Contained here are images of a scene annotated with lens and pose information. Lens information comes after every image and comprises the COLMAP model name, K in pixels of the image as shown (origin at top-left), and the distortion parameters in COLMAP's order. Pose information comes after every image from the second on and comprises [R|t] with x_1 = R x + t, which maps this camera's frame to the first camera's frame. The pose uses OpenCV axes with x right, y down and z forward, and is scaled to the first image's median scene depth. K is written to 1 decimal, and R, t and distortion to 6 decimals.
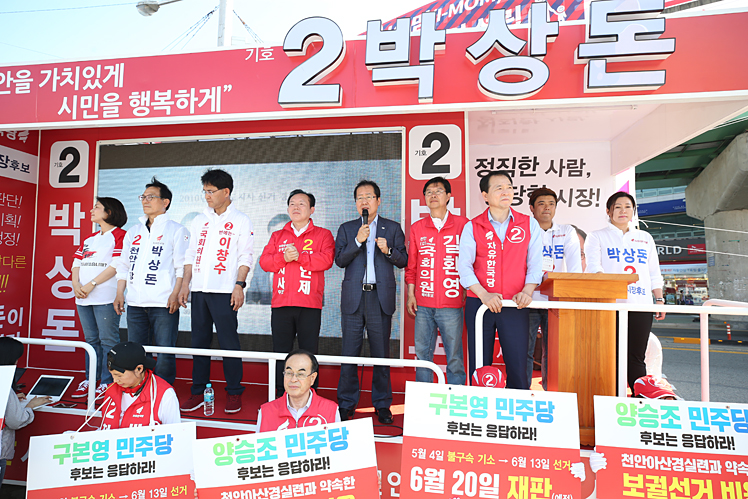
lens RADIAL K [[454.8, 0, 373.3], [0, 454.8, 238.1], [0, 0, 1]] dist [-0.043563, 0.001946]
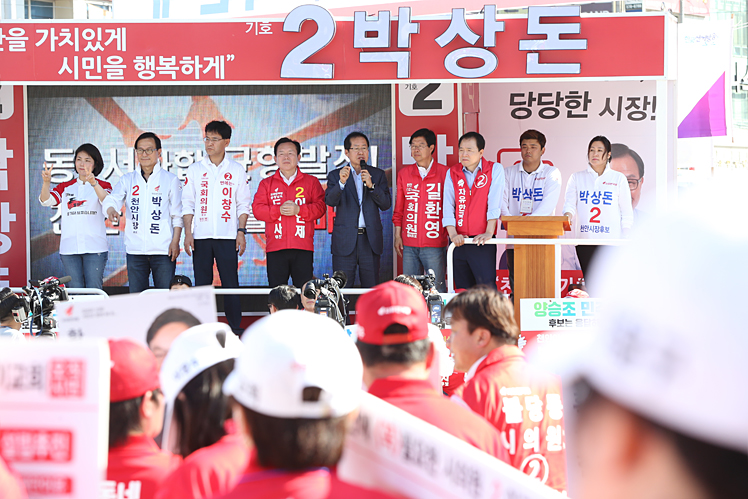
lens RADIAL K [[2501.3, 0, 374.0], [0, 2501.3, 249.5], [0, 0, 1]] dist [0.150688, 0.933813]
pose [[0.999724, -0.022356, 0.007209, -0.020299], [0.021376, 0.993095, 0.115352, -0.544512], [-0.009738, -0.115166, 0.993298, -5.021513]]
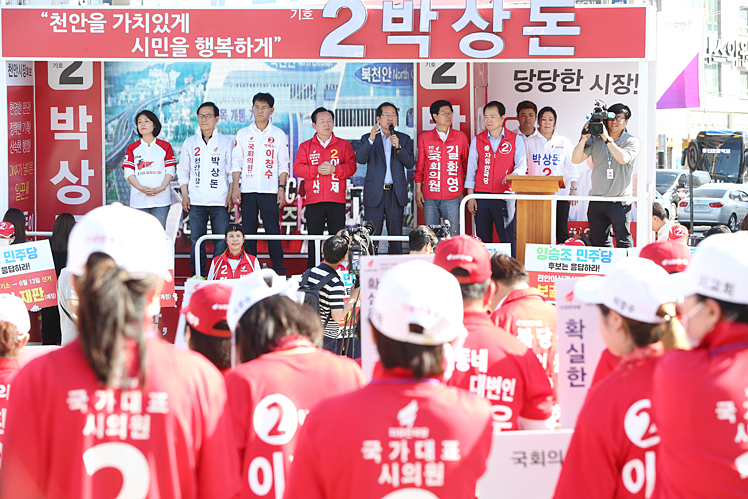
lens RADIAL K [[2327.5, 0, 374.0], [0, 2327.5, 249.5], [0, 0, 1]] dist [-0.011560, 0.839659]
pose [[0.999882, -0.014688, 0.004461, -0.075730], [0.013954, 0.990787, 0.134711, -0.608707], [-0.006398, -0.134633, 0.990875, -5.593851]]
